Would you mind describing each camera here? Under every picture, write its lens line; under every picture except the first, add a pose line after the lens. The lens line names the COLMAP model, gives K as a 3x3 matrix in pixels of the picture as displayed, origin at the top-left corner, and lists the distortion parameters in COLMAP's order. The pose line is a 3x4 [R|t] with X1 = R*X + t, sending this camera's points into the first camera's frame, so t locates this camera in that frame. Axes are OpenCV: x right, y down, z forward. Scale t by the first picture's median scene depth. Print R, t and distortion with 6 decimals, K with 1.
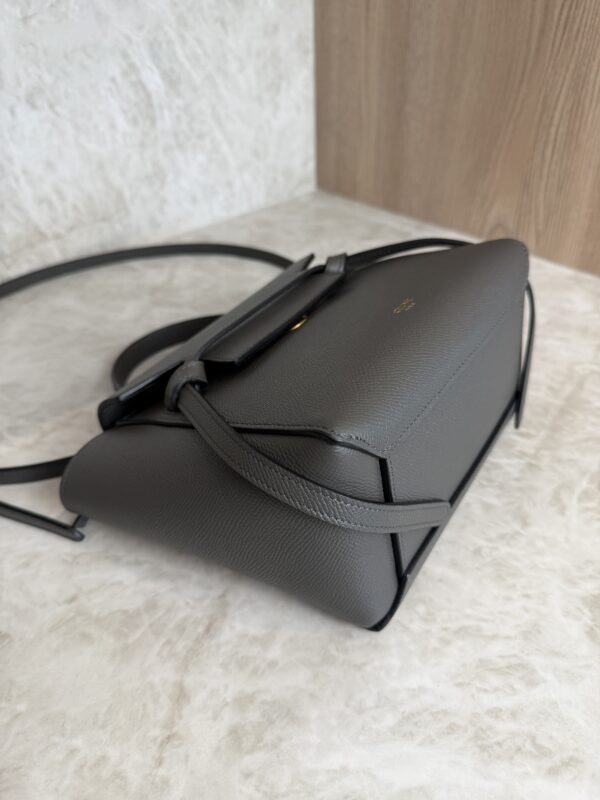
lens RADIAL K [[587.0, 0, 299.3], [0, 587.0, 397.0], [0, 0, 1]] dist [-0.047527, 0.017138]
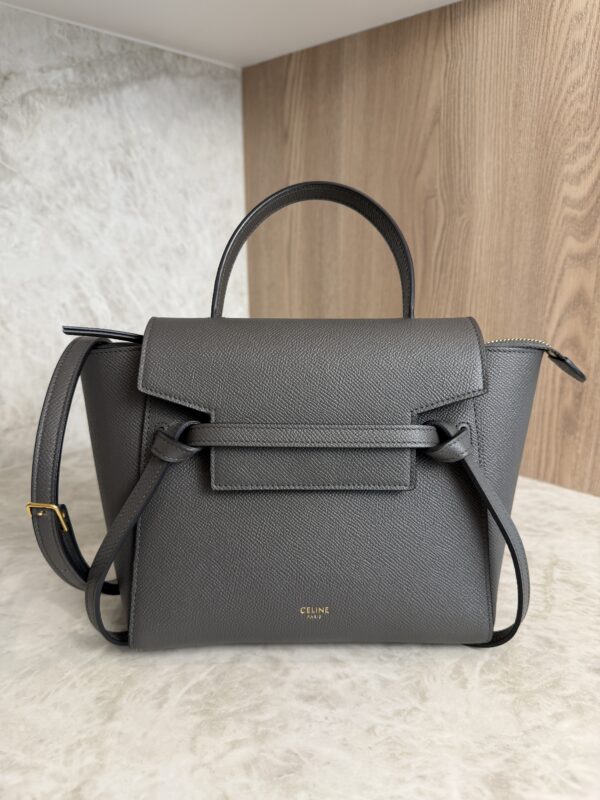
lens RADIAL K [[579.7, 0, 299.9], [0, 579.7, 400.5], [0, 0, 1]] dist [-0.026585, 0.005656]
pose [[0.998137, 0.003019, 0.060934, 0.127339], [0.020406, 0.924730, -0.380076, 0.118053], [-0.057495, 0.380611, 0.922946, -0.024643]]
